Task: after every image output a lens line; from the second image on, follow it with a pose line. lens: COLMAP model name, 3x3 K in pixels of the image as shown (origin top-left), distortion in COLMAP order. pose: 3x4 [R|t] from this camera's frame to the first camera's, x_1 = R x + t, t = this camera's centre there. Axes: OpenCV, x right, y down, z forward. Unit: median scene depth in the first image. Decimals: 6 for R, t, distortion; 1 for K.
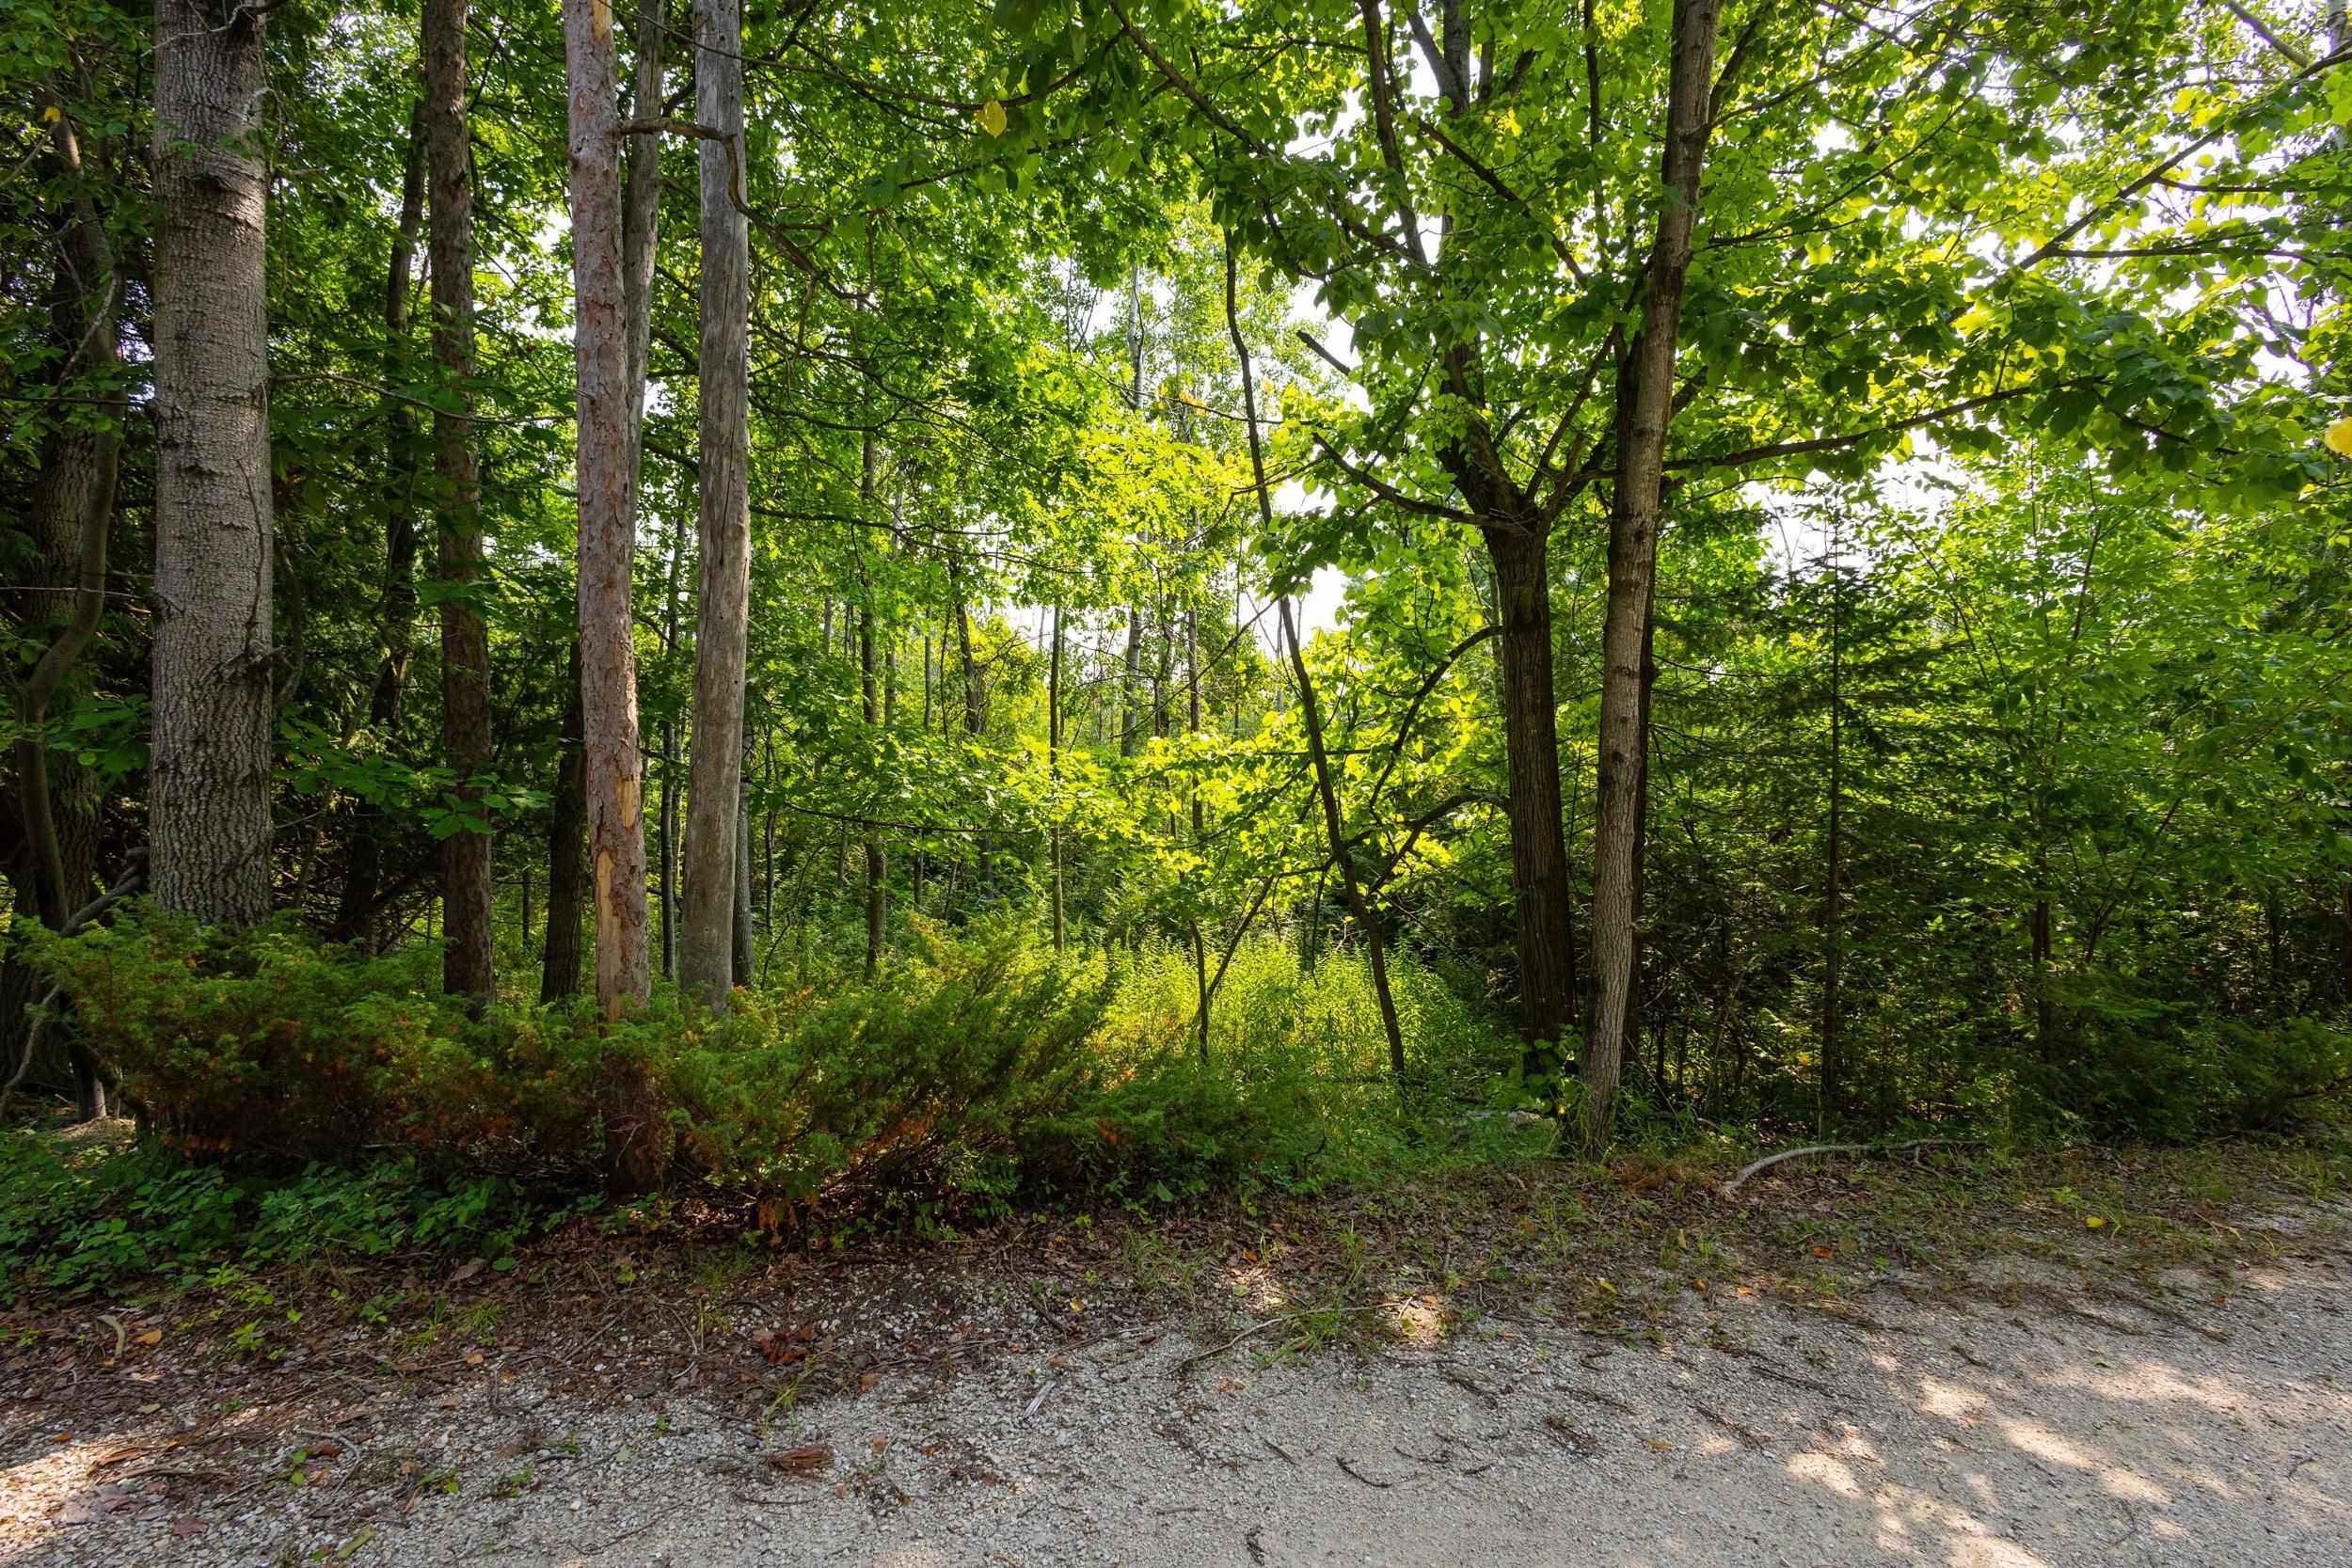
lens RADIAL K [[1079.3, 0, 1177.6], [0, 1079.3, 781.7], [0, 0, 1]] dist [0.023069, -0.007330]
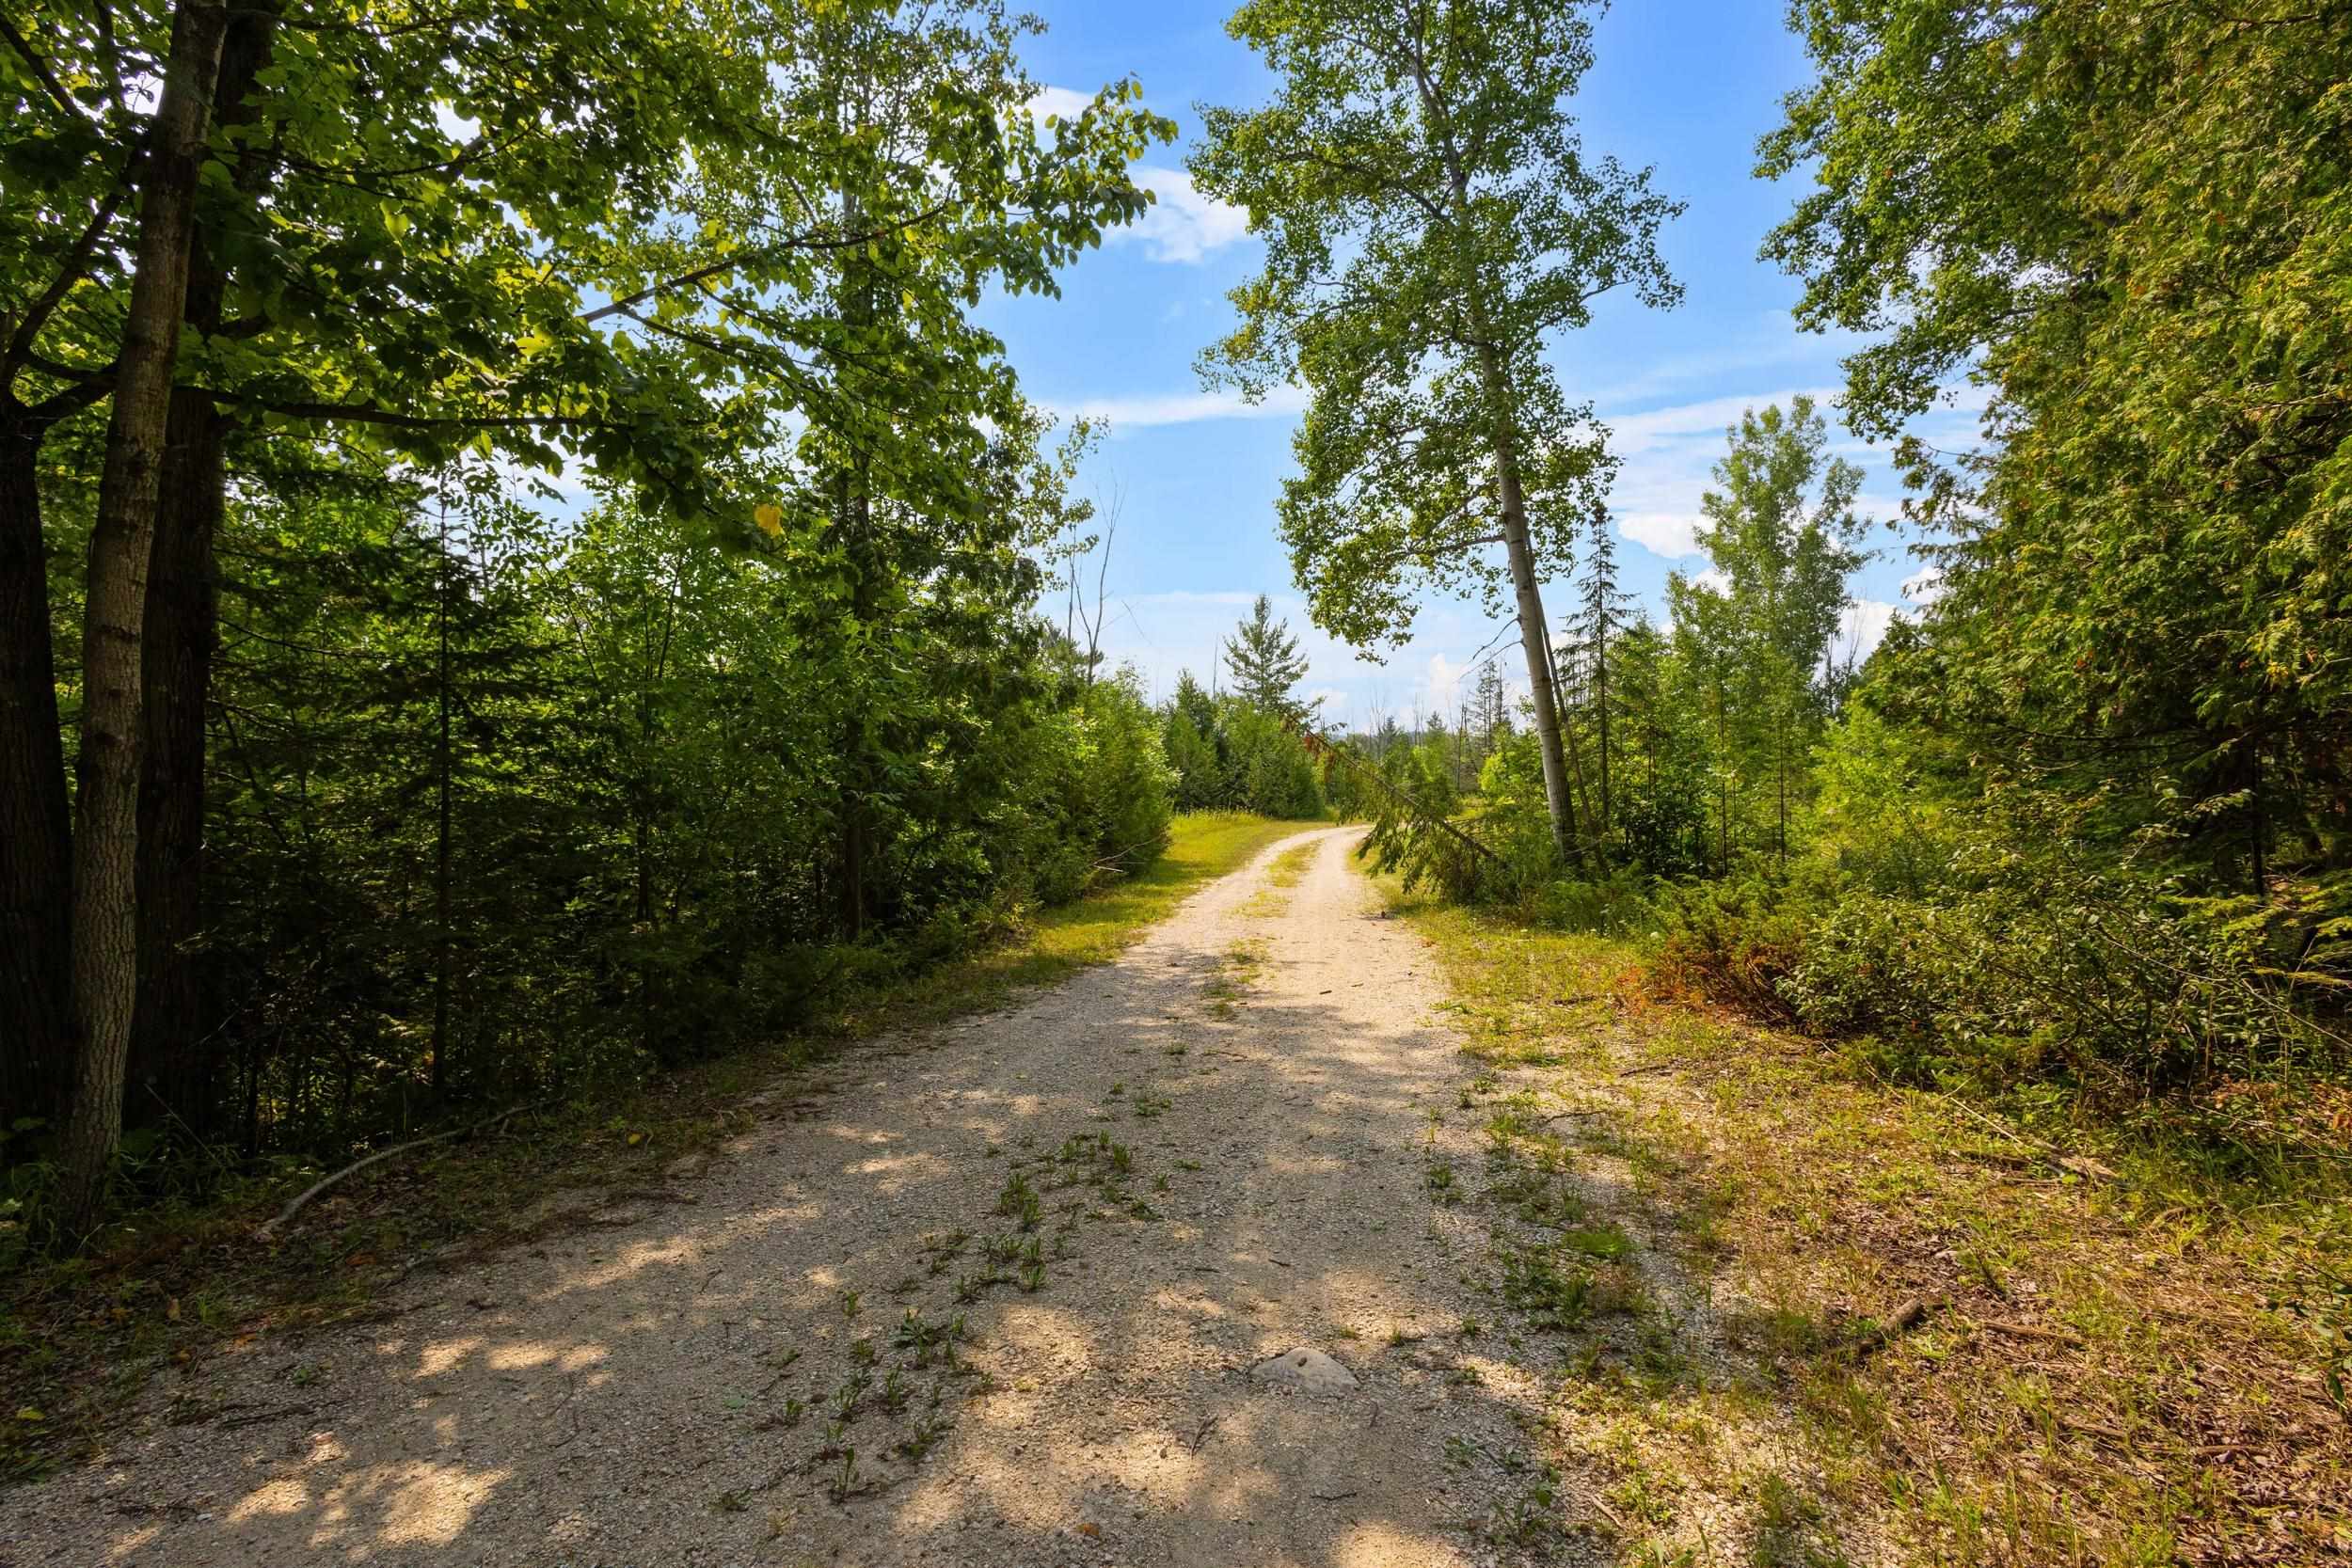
lens RADIAL K [[1079.3, 0, 1177.6], [0, 1079.3, 781.7], [0, 0, 1]] dist [0.023069, -0.007330]
pose [[0.491140, -0.013160, 0.870981, 0.096423], [0.007684, 0.999912, 0.010775, 0.005661], [-0.871047, 0.001401, 0.491198, -0.085336]]
